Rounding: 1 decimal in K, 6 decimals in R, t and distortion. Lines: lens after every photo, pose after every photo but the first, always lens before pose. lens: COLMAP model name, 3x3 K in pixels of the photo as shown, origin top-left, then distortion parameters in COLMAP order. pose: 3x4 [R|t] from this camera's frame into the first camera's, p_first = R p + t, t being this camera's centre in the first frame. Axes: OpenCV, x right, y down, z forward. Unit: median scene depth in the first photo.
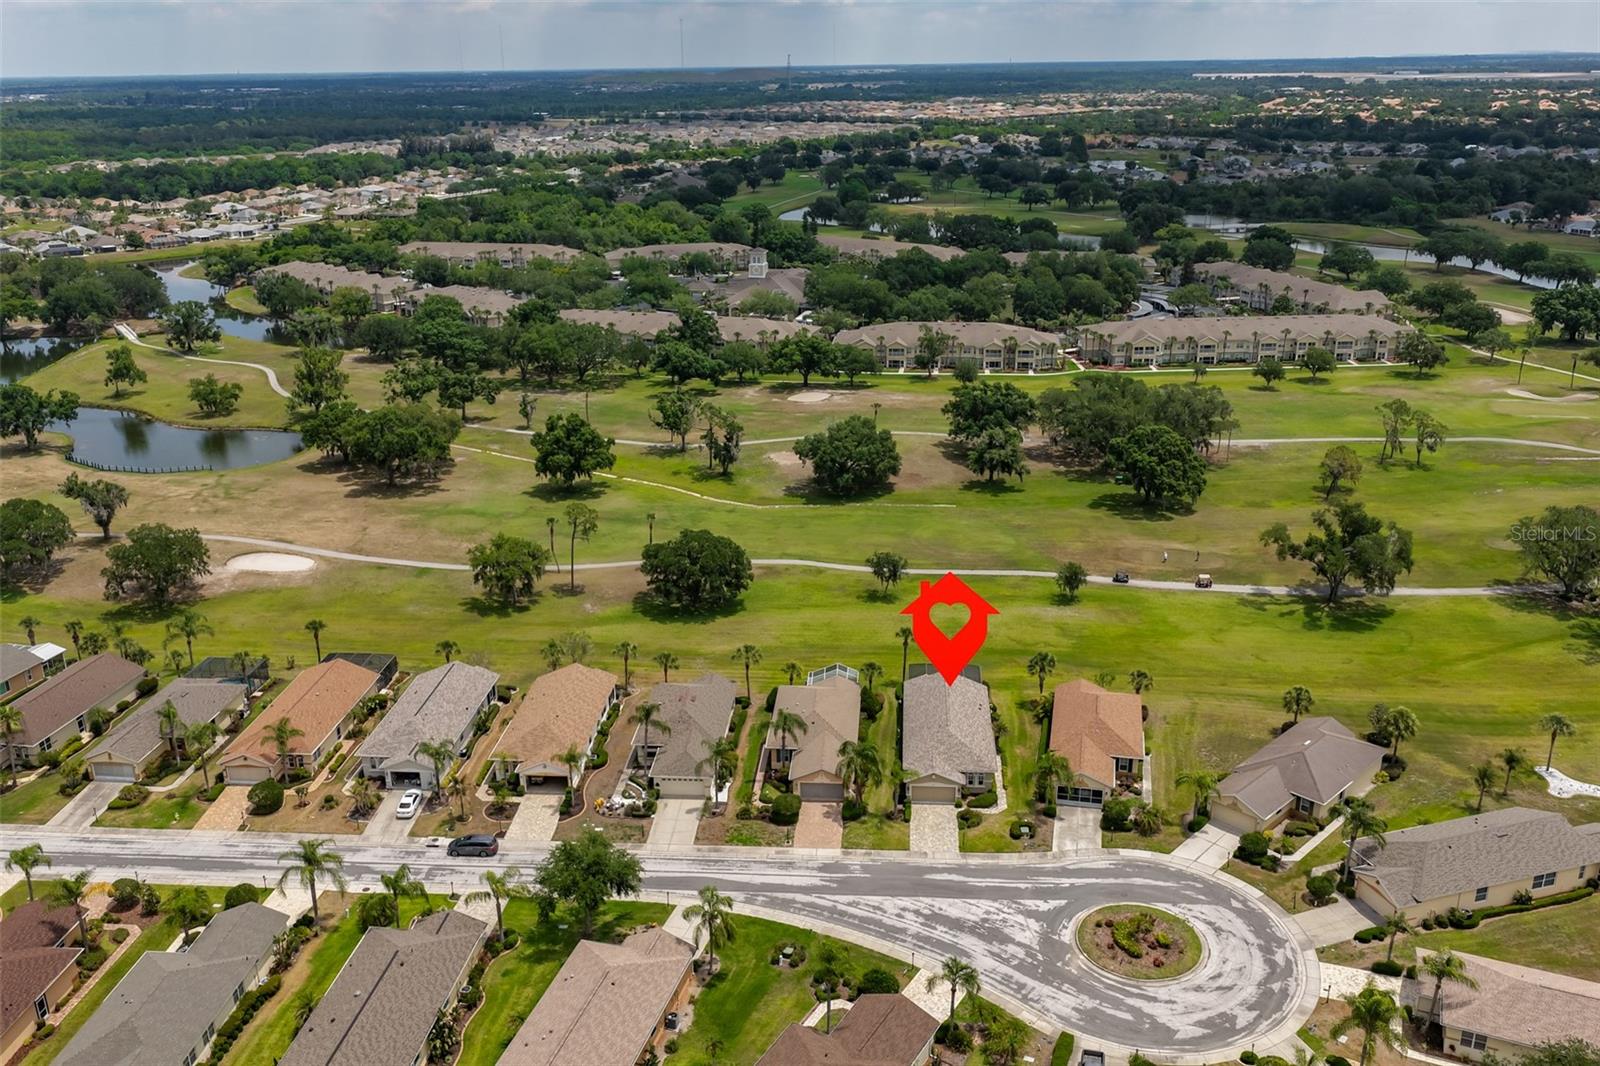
lens RADIAL K [[1334.0, 0, 804.4], [0, 1334.0, 530.9], [0, 0, 1]] dist [-0.017014, 0.038490]
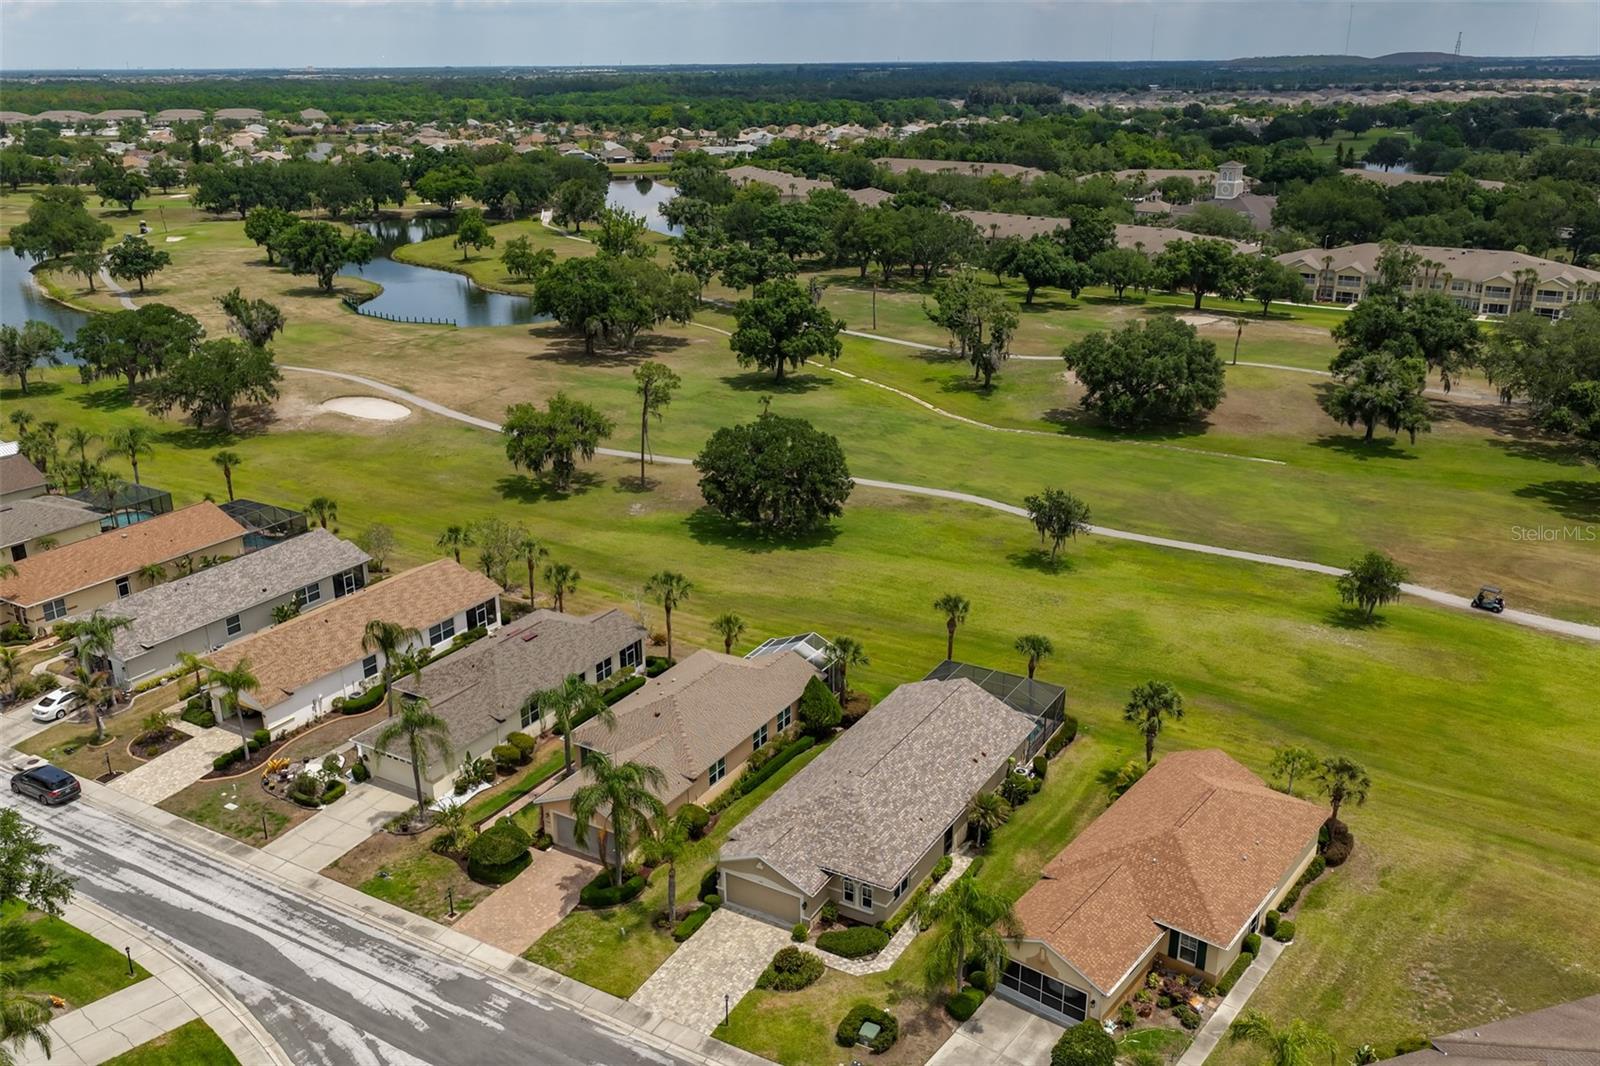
lens RADIAL K [[1334.0, 0, 804.6], [0, 1334.0, 533.8], [0, 0, 1]] dist [-0.017014, 0.038490]
pose [[0.897692, 0.154750, -0.412555, 0.171165], [-0.152187, 0.987570, 0.039290, 0.023798], [0.413507, 0.027515, 0.910085, 0.319963]]
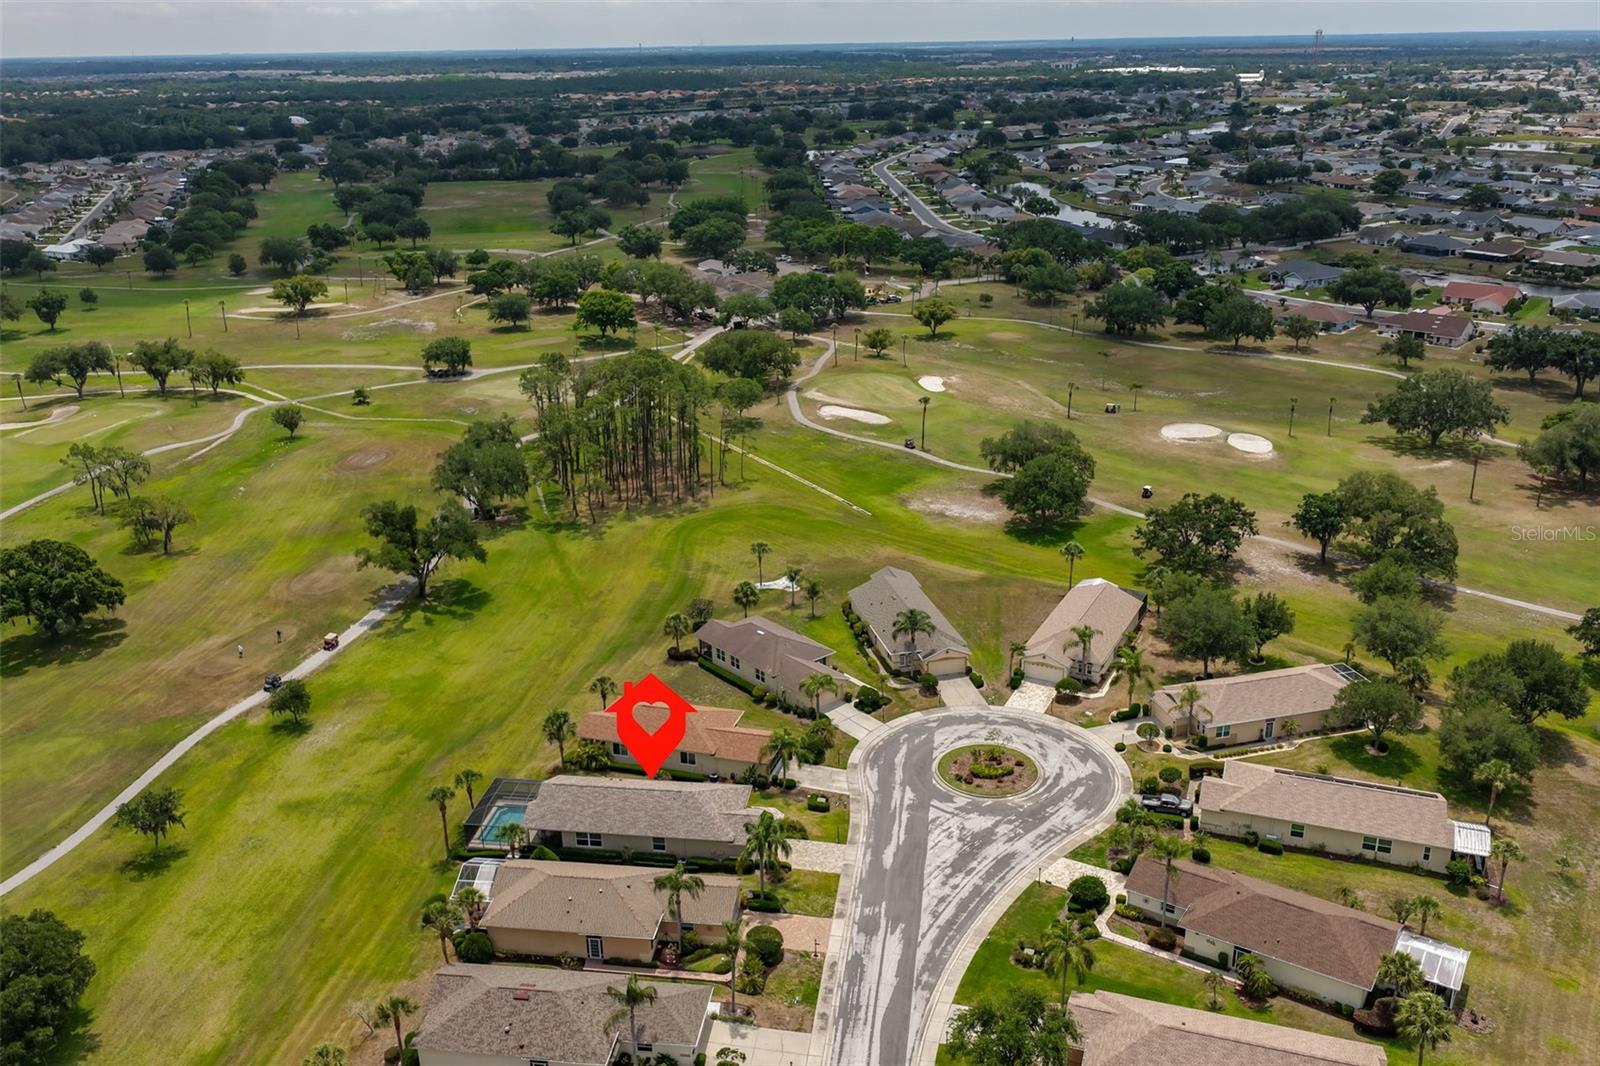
lens RADIAL K [[1334.0, 0, 807.5], [0, 1334.0, 538.1], [0, 0, 1]] dist [-0.017014, 0.038490]
pose [[0.054661, -0.337054, 0.939897, -0.404722], [0.346701, 0.889147, 0.298692, -0.146102], [-0.936382, 0.309536, 0.165459, 0.434974]]
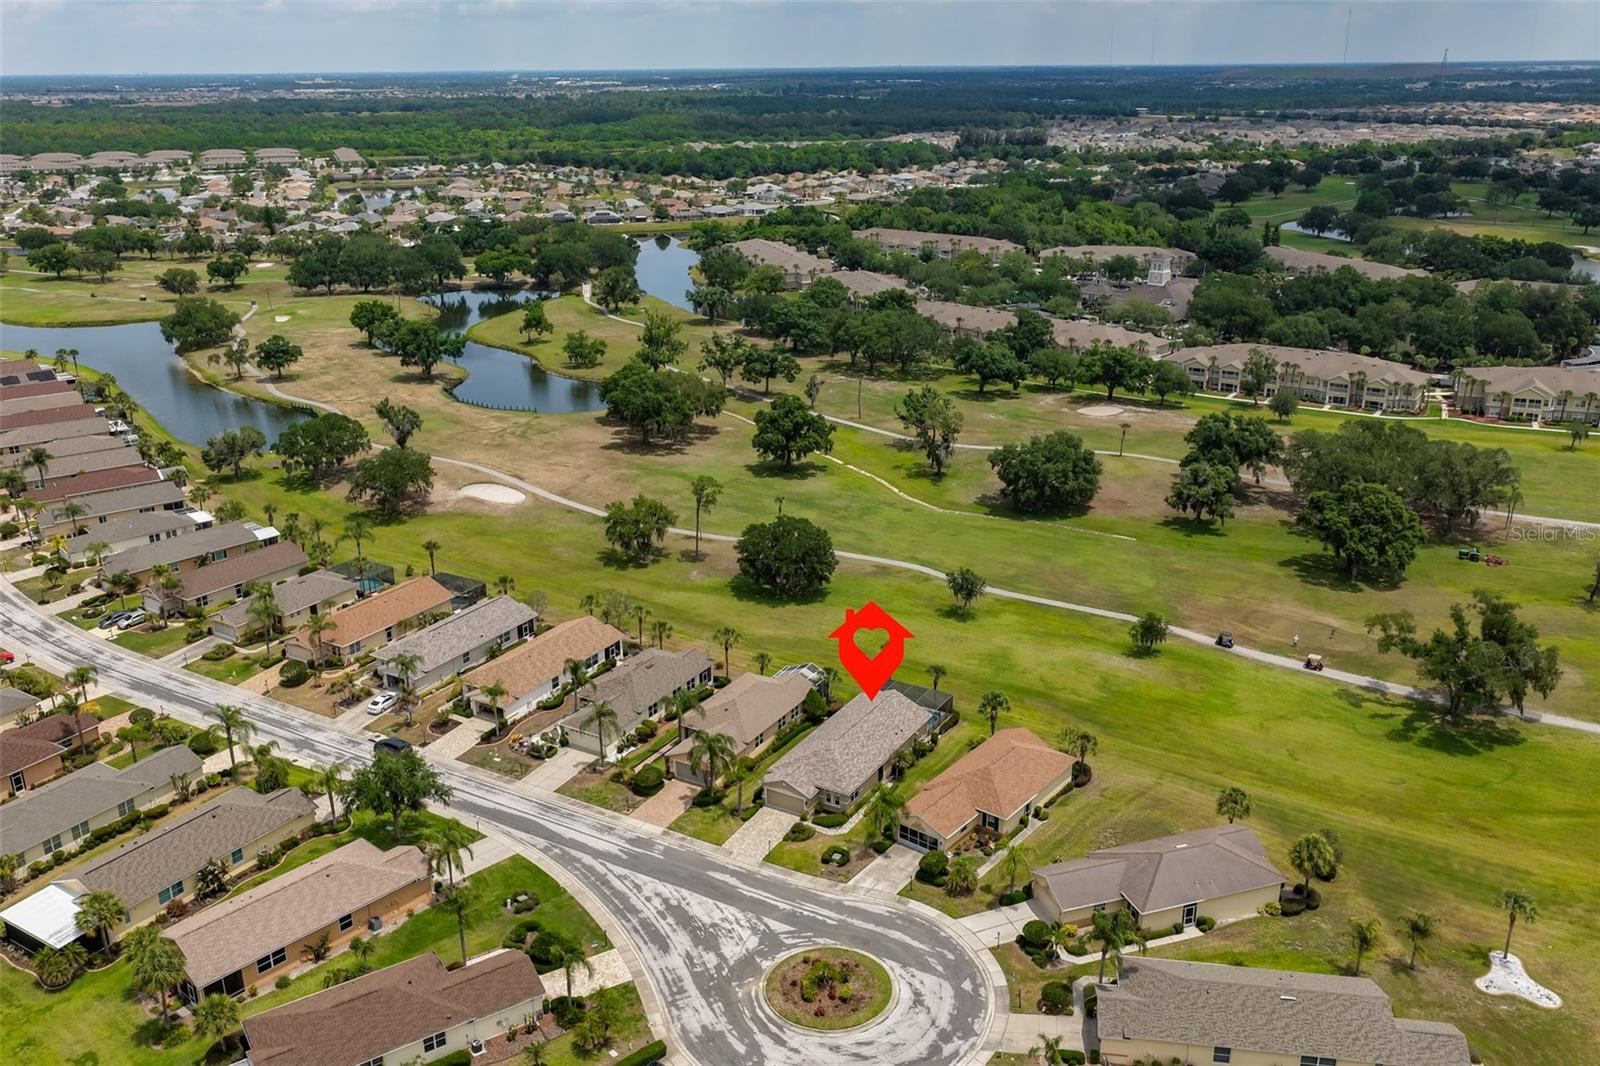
lens RADIAL K [[1334.0, 0, 803.3], [0, 1334.0, 538.3], [0, 0, 1]] dist [-0.017014, 0.038490]
pose [[0.896721, 0.154301, -0.414828, 0.284876], [-0.150563, 0.987711, 0.041924, -0.023159], [0.416199, 0.024863, 0.908934, 0.057185]]
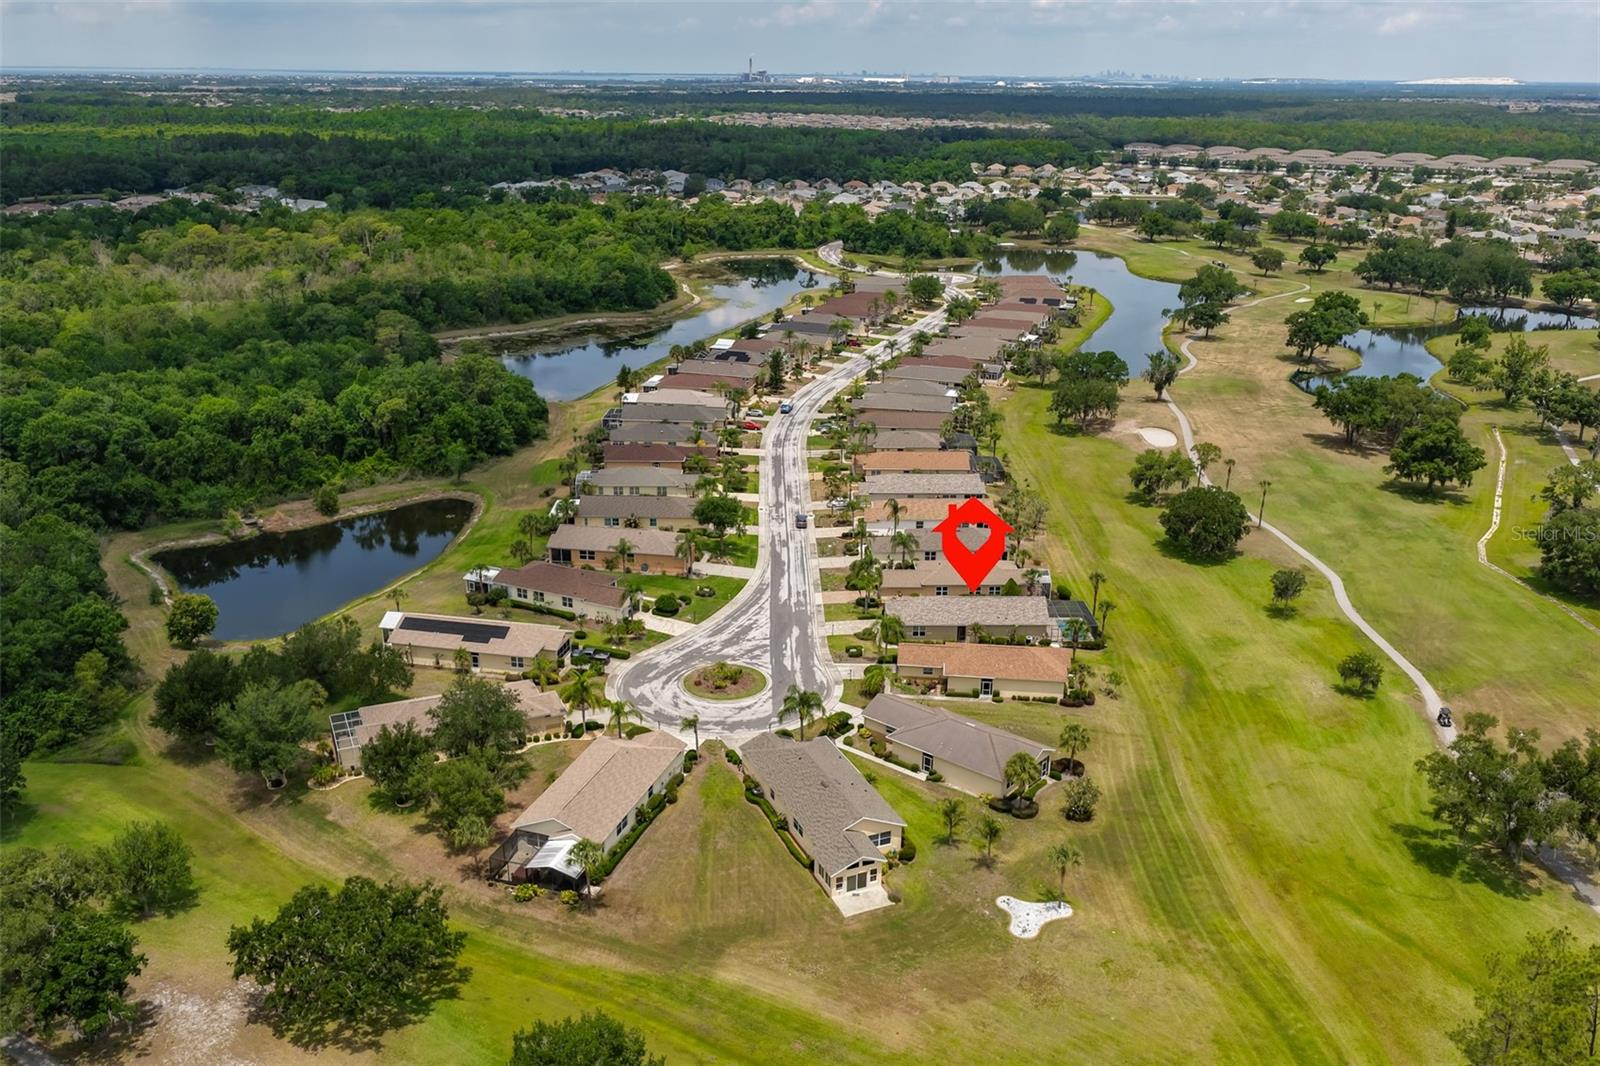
lens RADIAL K [[1334.0, 0, 796.0], [0, 1334.0, 530.7], [0, 0, 1]] dist [-0.017014, 0.038490]
pose [[0.098395, 0.340248, -0.935174, 0.761461], [-0.342429, 0.893924, 0.289211, -0.138340], [0.934377, 0.291774, 0.204468, 0.357116]]
